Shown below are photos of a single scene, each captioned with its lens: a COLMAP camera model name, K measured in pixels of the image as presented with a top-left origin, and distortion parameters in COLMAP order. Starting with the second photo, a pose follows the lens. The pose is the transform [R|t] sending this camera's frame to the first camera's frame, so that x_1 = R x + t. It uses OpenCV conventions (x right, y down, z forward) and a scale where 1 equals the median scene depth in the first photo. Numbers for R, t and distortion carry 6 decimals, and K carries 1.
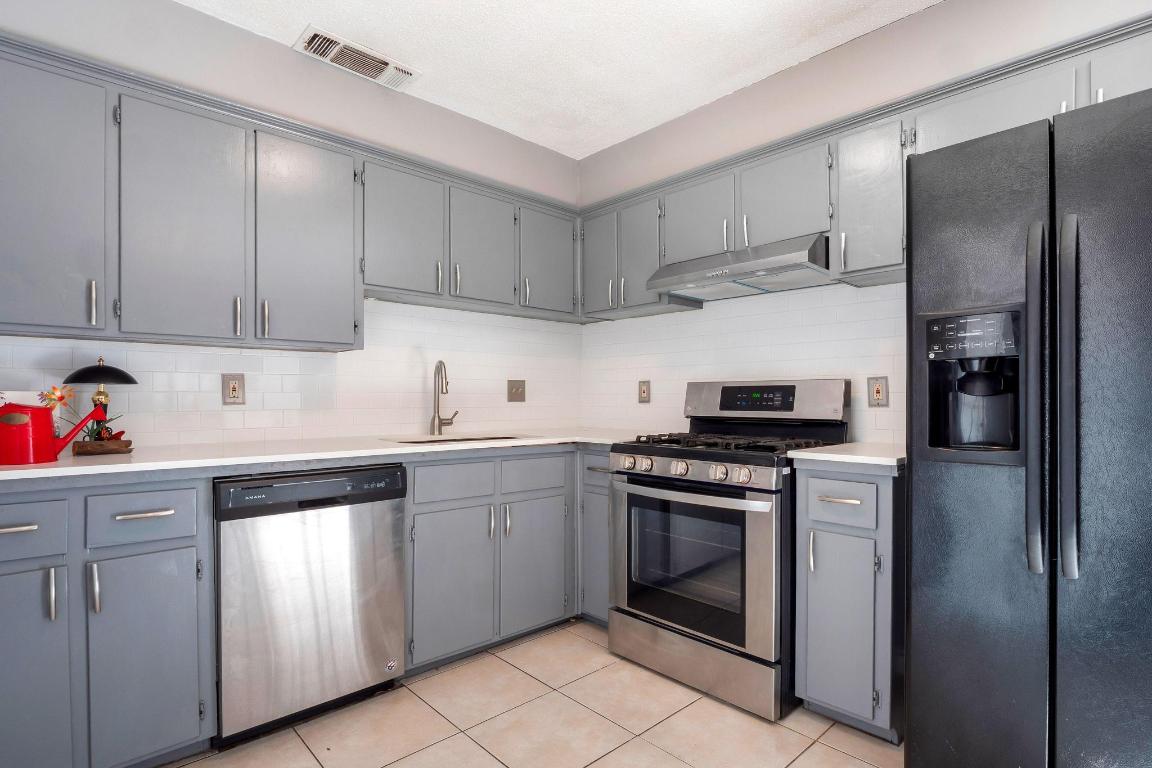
lens RADIAL K [[576.1, 0, 574.6], [0, 576.1, 401.9], [0, 0, 1]] dist [-0.002544, 0.000396]
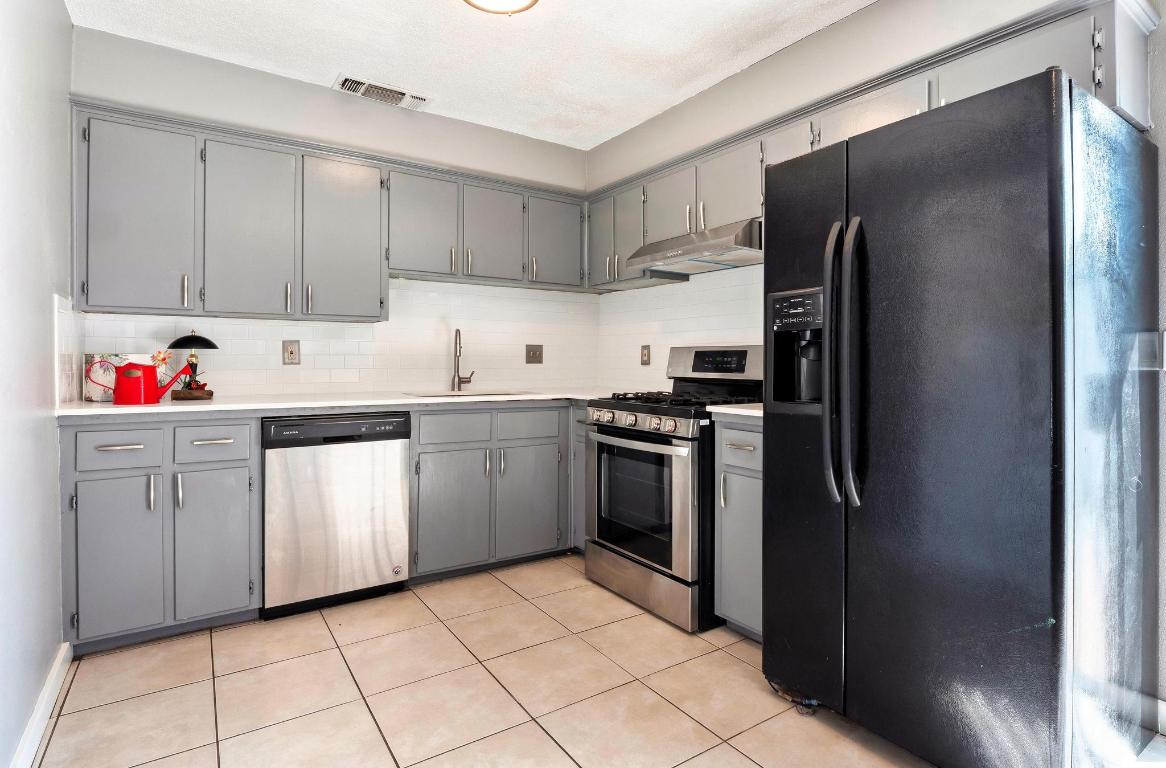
lens RADIAL K [[585.3, 0, 584.0], [0, 585.3, 359.2], [0, 0, 1]] dist [0.001573, -0.000208]
pose [[0.988671, 0.003846, -0.150051, 0.249839], [-0.005167, 0.999951, -0.008414, 0.000325], [0.150011, 0.009094, 0.988643, -0.194701]]
